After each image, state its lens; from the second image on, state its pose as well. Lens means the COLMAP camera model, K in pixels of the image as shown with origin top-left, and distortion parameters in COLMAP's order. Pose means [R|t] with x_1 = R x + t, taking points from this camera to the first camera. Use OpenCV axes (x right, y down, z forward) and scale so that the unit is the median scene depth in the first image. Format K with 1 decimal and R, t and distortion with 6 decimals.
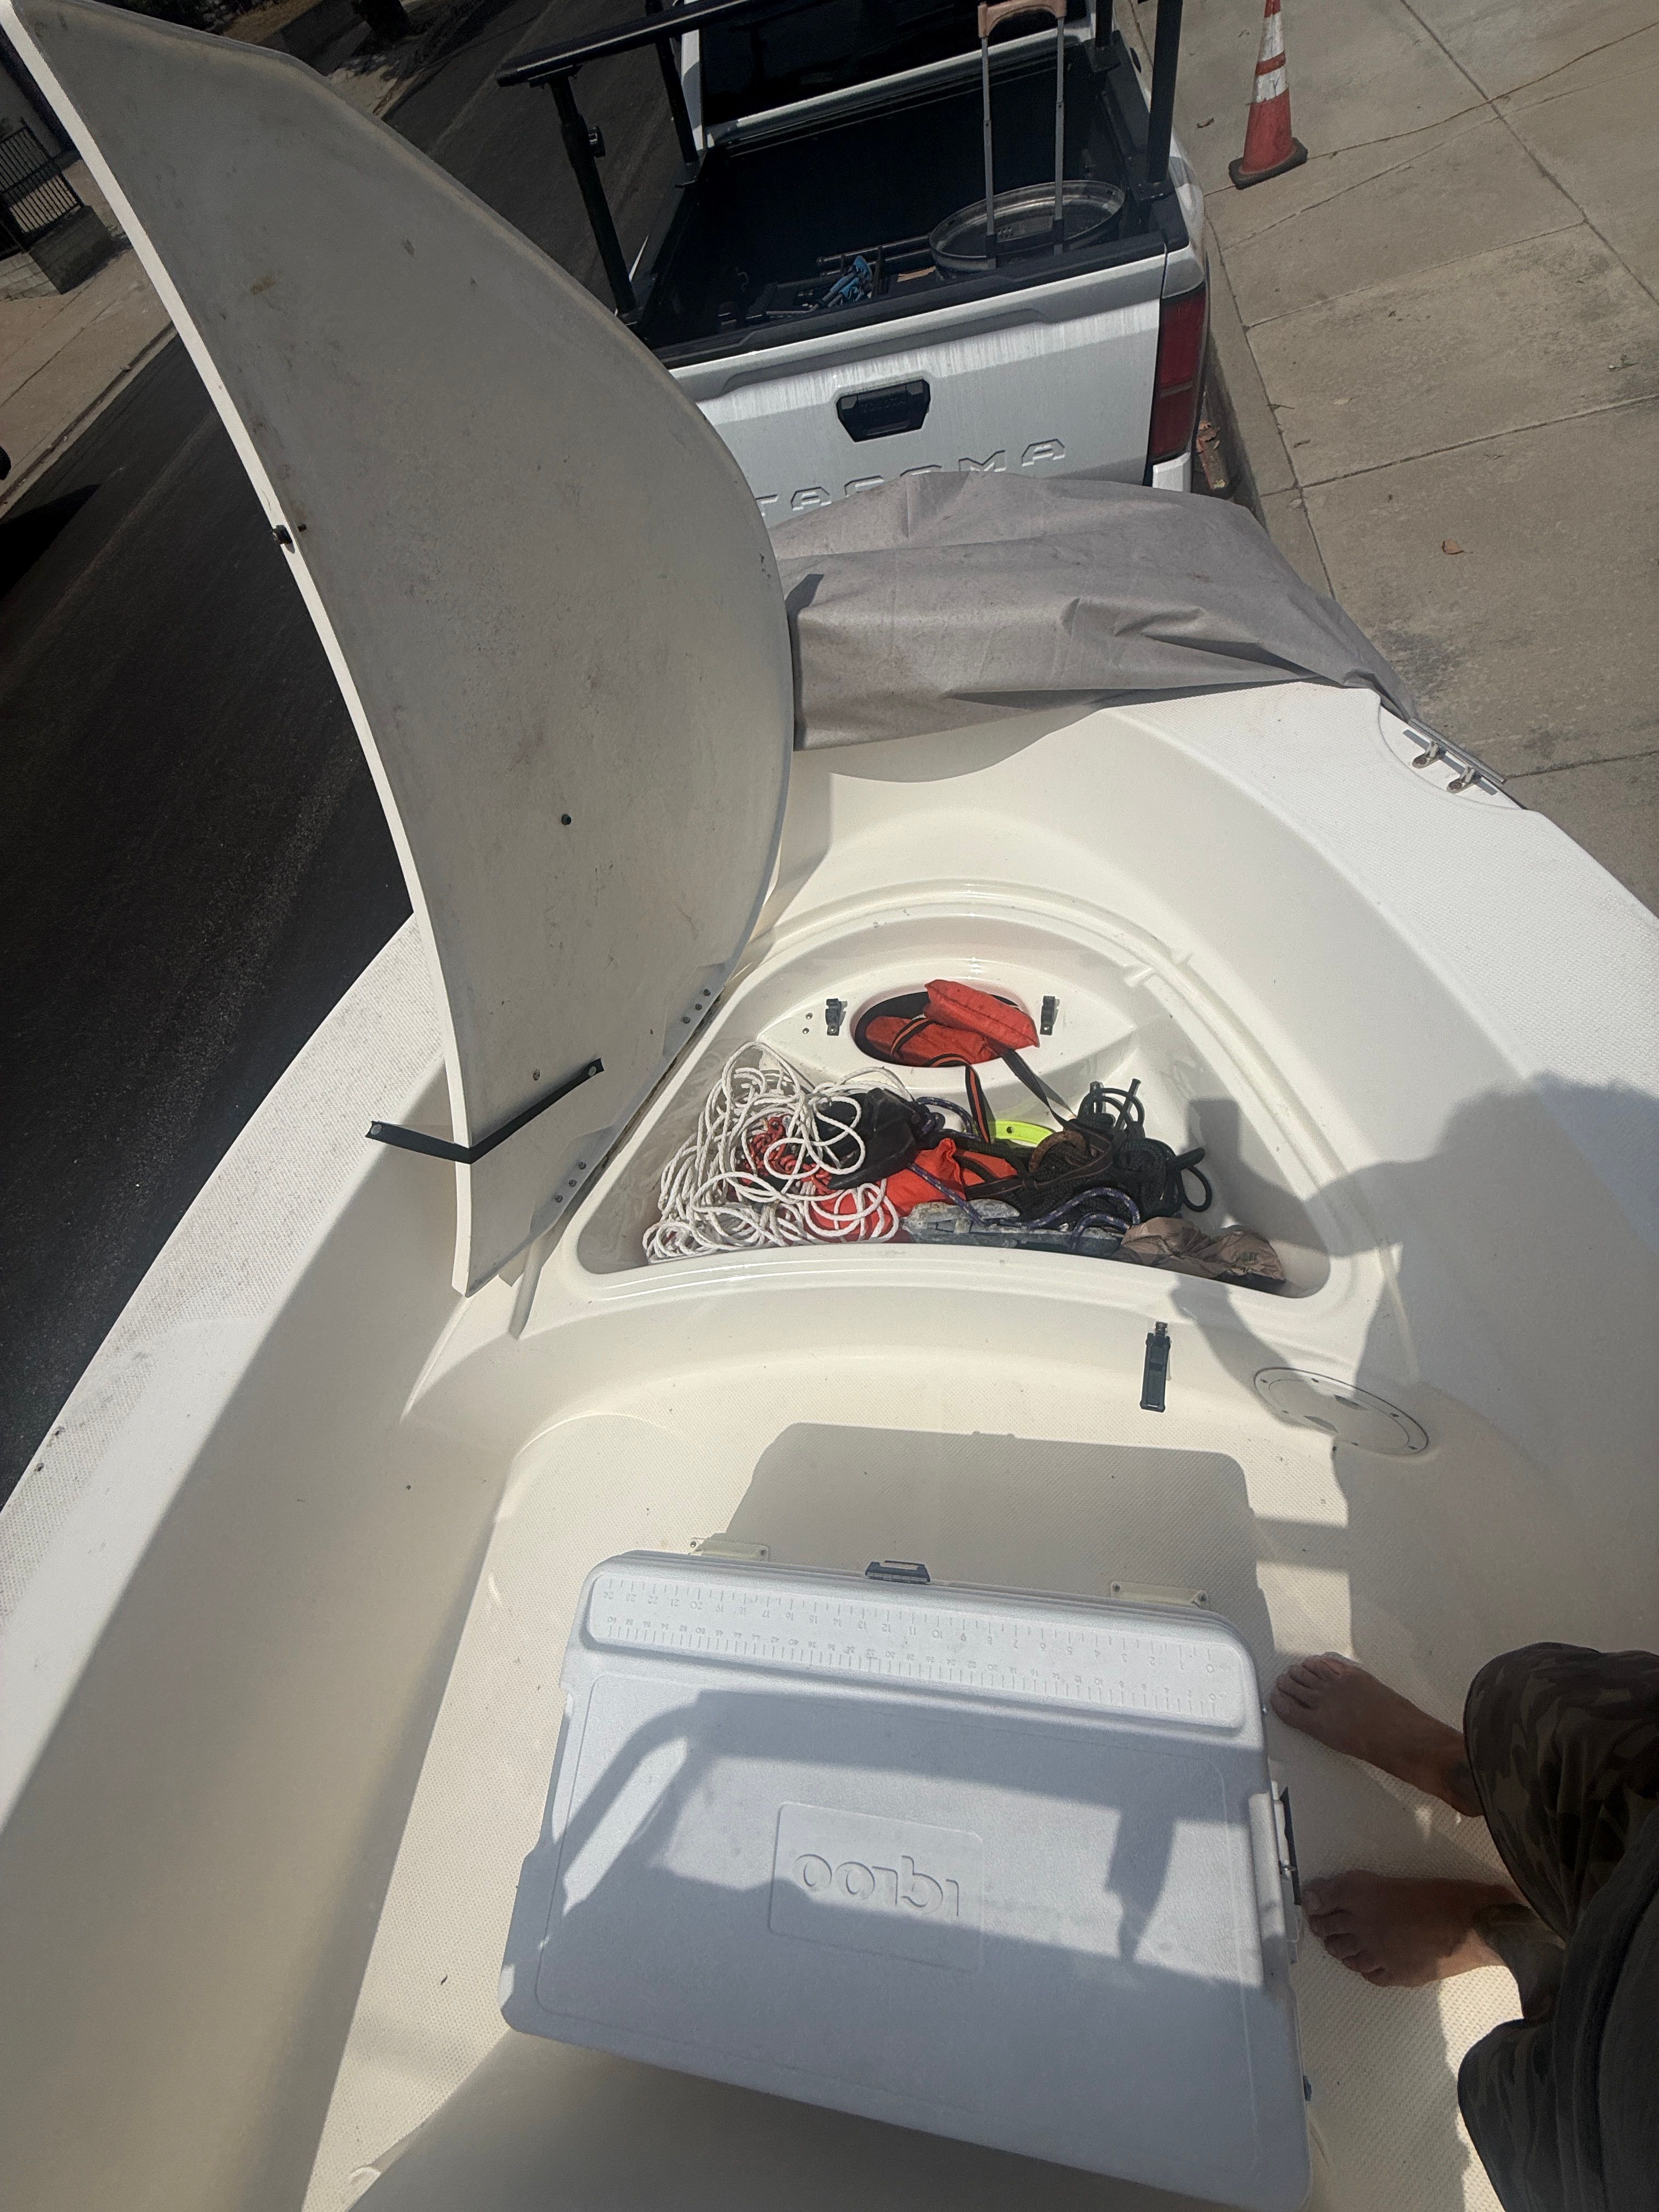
lens RADIAL K [[879.6, 0, 839.7], [0, 879.6, 1105.3], [0, 0, 1]] dist [-0.000676, -0.000213]
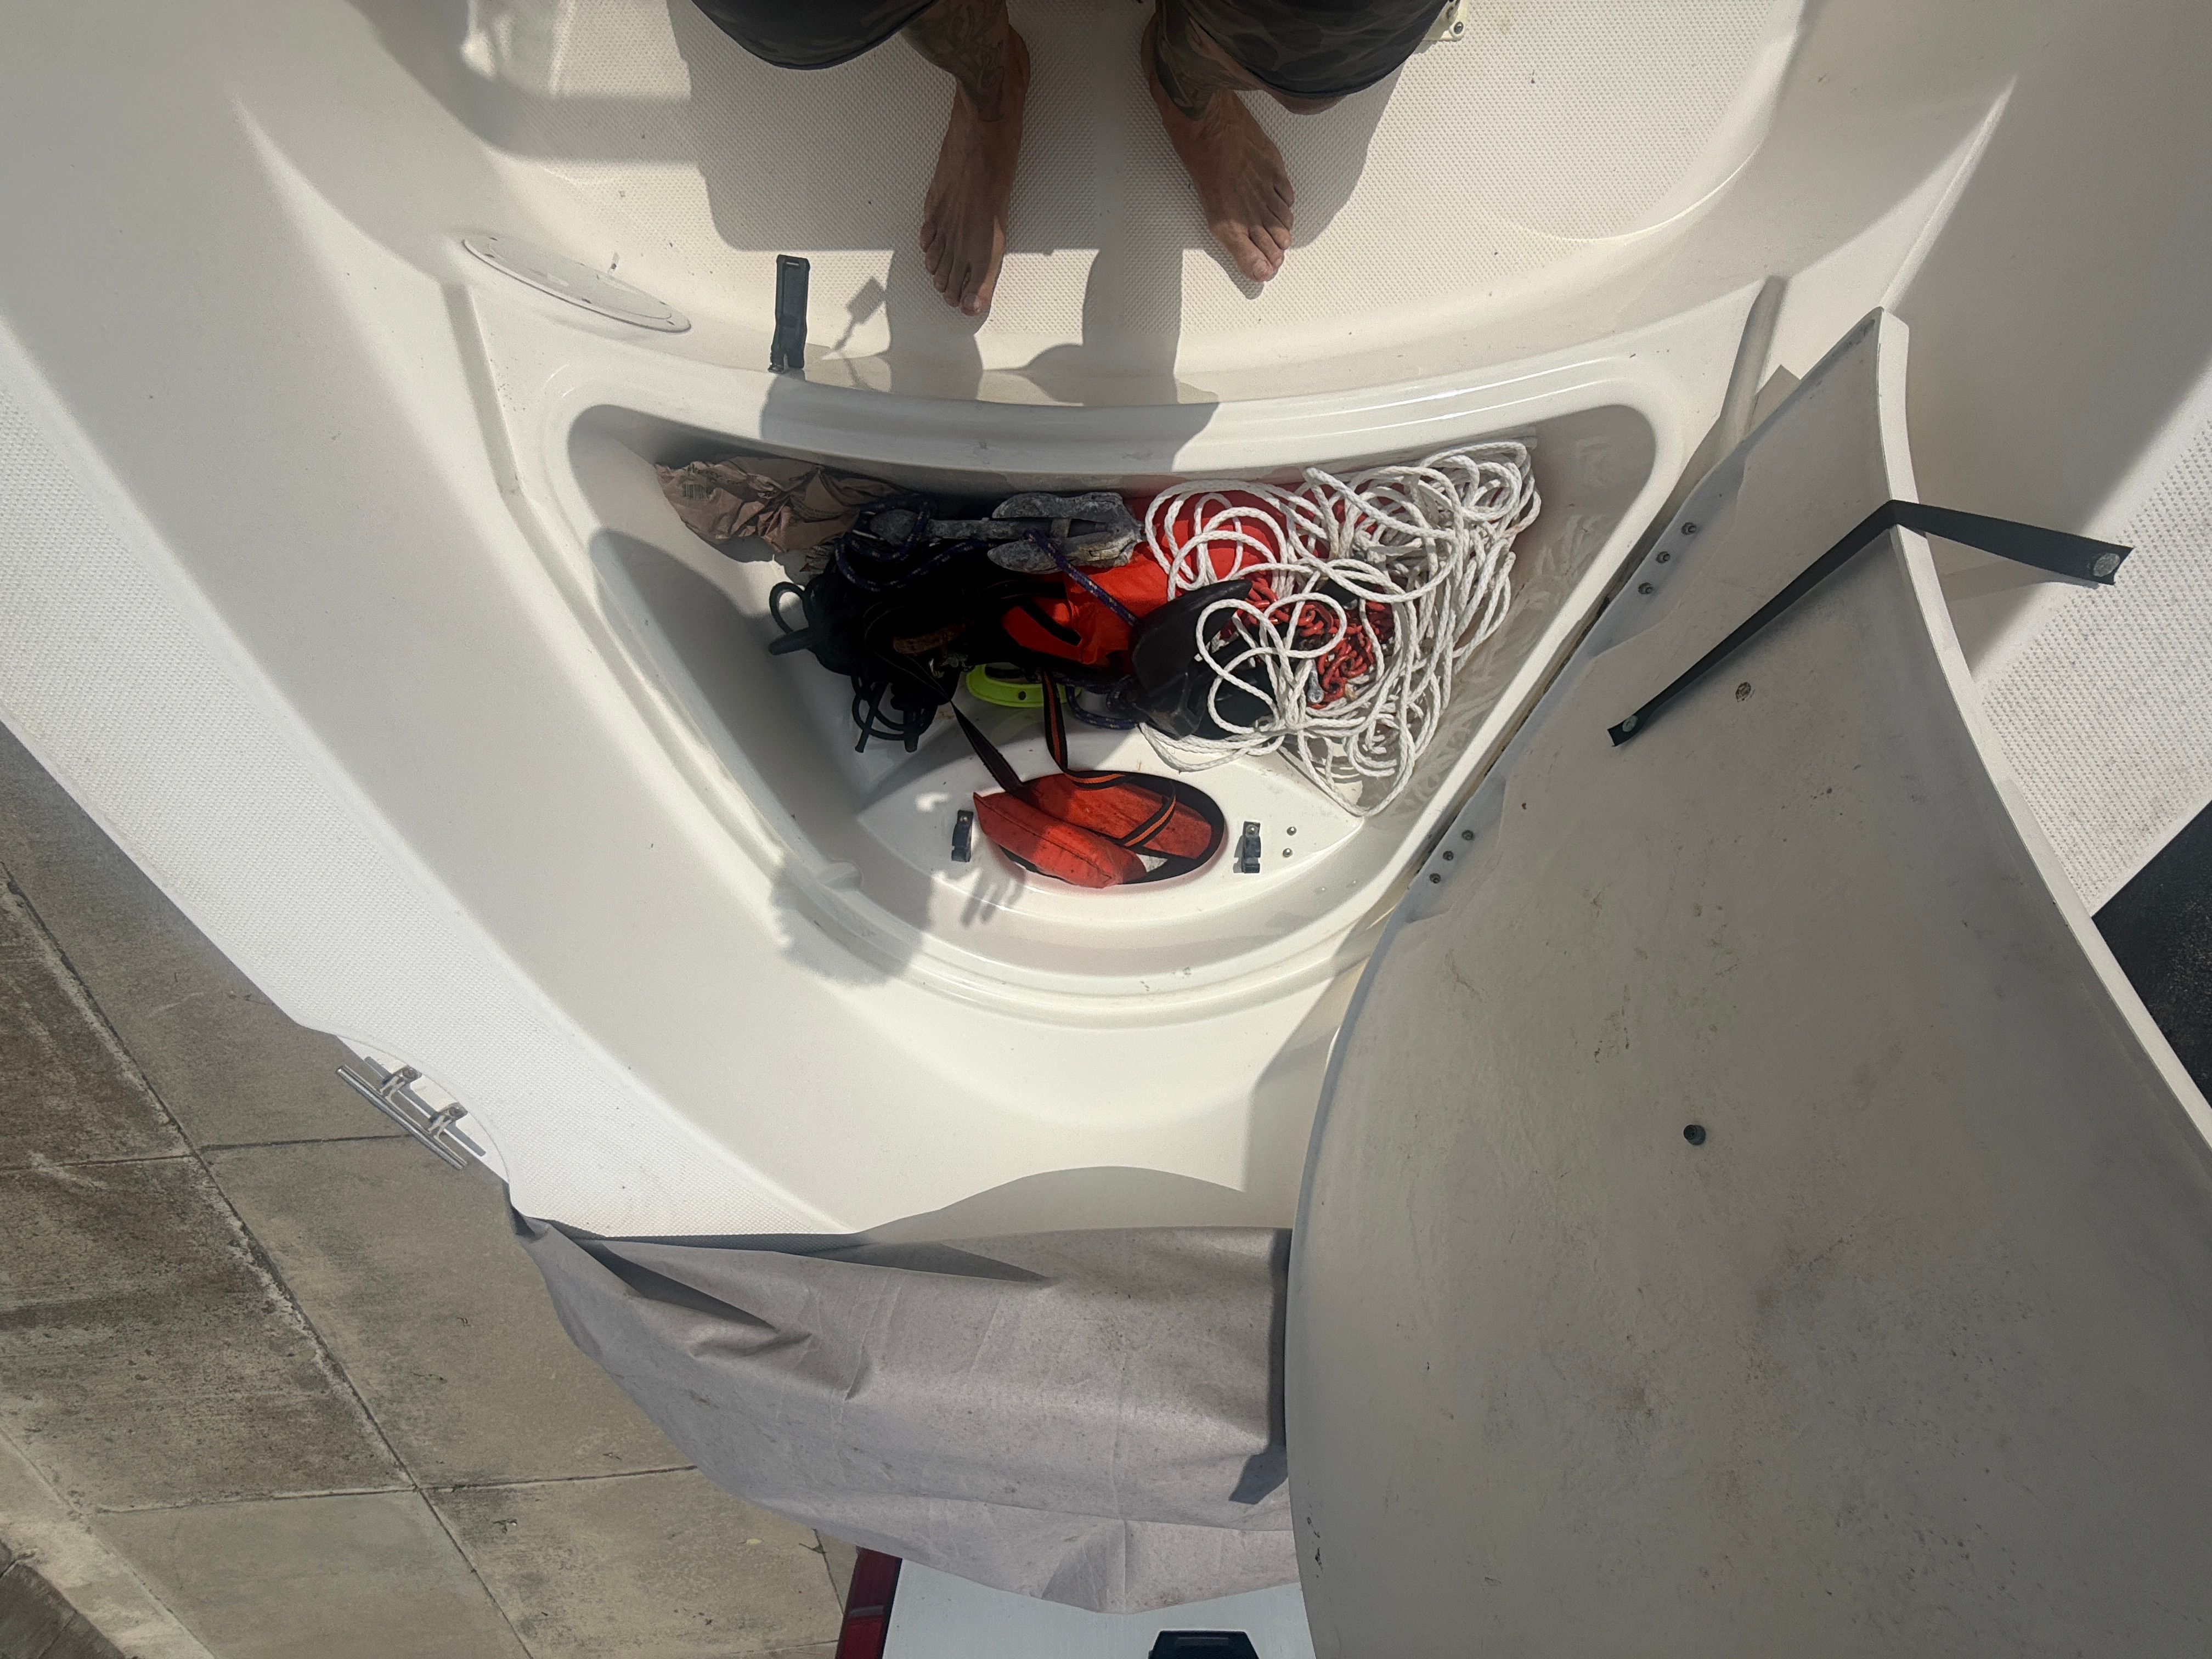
lens RADIAL K [[879.6, 0, 1108.4], [0, 879.6, 825.0], [0, 0, 1]] dist [-0.000676, -0.000213]
pose [[-0.971800, -0.015649, 0.235287, -0.069968], [0.027662, -0.998472, 0.047843, -0.132401], [0.234178, 0.053002, 0.970748, 0.303939]]
